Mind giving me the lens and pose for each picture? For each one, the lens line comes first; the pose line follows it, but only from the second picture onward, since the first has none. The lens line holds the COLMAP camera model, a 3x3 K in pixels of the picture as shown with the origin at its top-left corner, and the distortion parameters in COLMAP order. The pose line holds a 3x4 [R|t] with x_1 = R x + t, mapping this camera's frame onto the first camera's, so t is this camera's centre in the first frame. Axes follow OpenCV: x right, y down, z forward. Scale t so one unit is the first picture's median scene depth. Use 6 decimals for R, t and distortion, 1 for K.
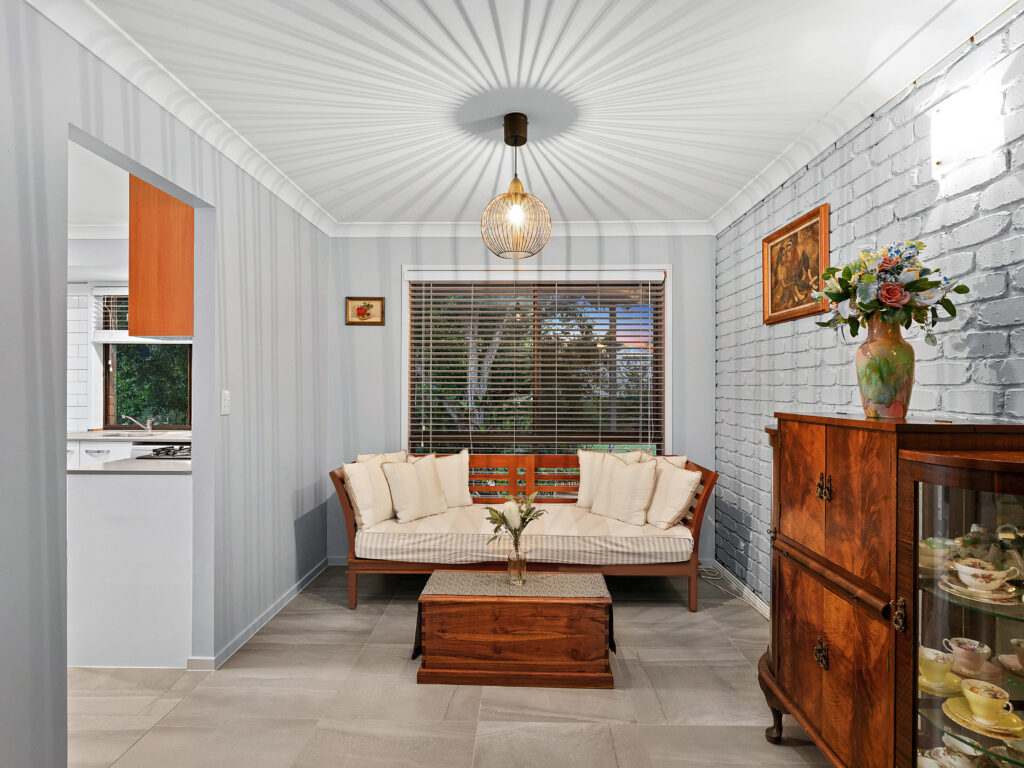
lens RADIAL K [[534.6, 0, 512.0], [0, 534.6, 388.0], [0, 0, 1]] dist [-0.010690, 0.000949]
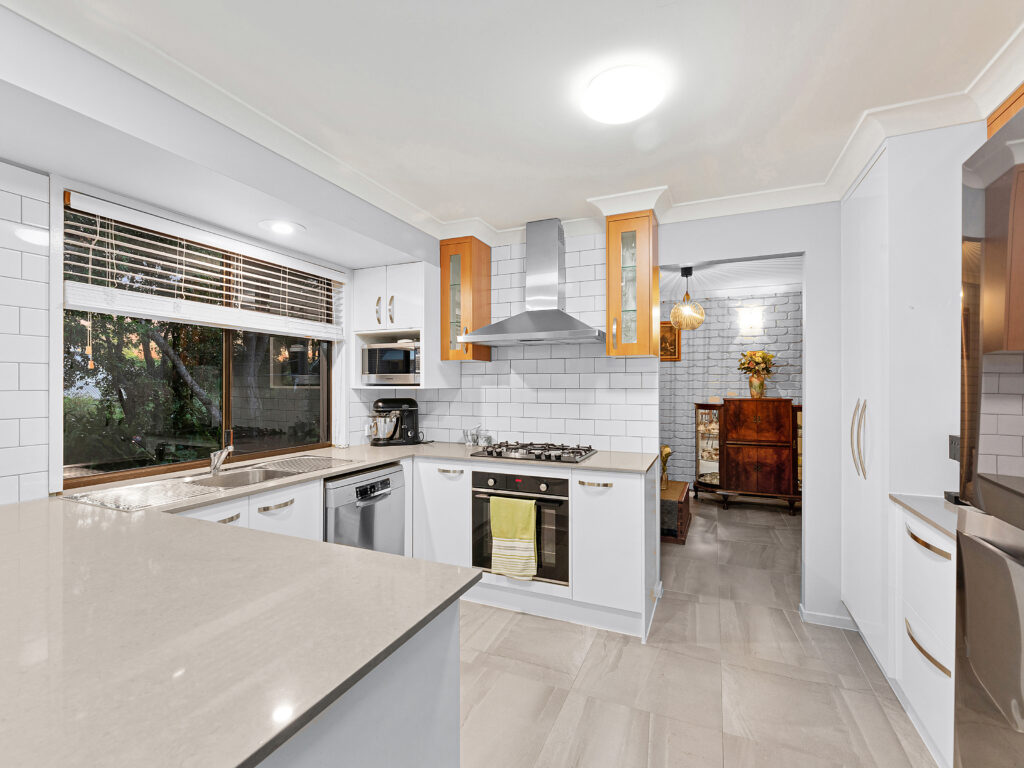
lens RADIAL K [[471.8, 0, 506.4], [0, 471.8, 382.2], [0, 0, 1]] dist [0.001528, 0.000740]
pose [[0.379627, 0.002923, 0.925135, -2.752937], [0.002153, 0.999990, -0.004043, -0.041950], [-0.925137, 0.003527, 0.379617, 1.296463]]
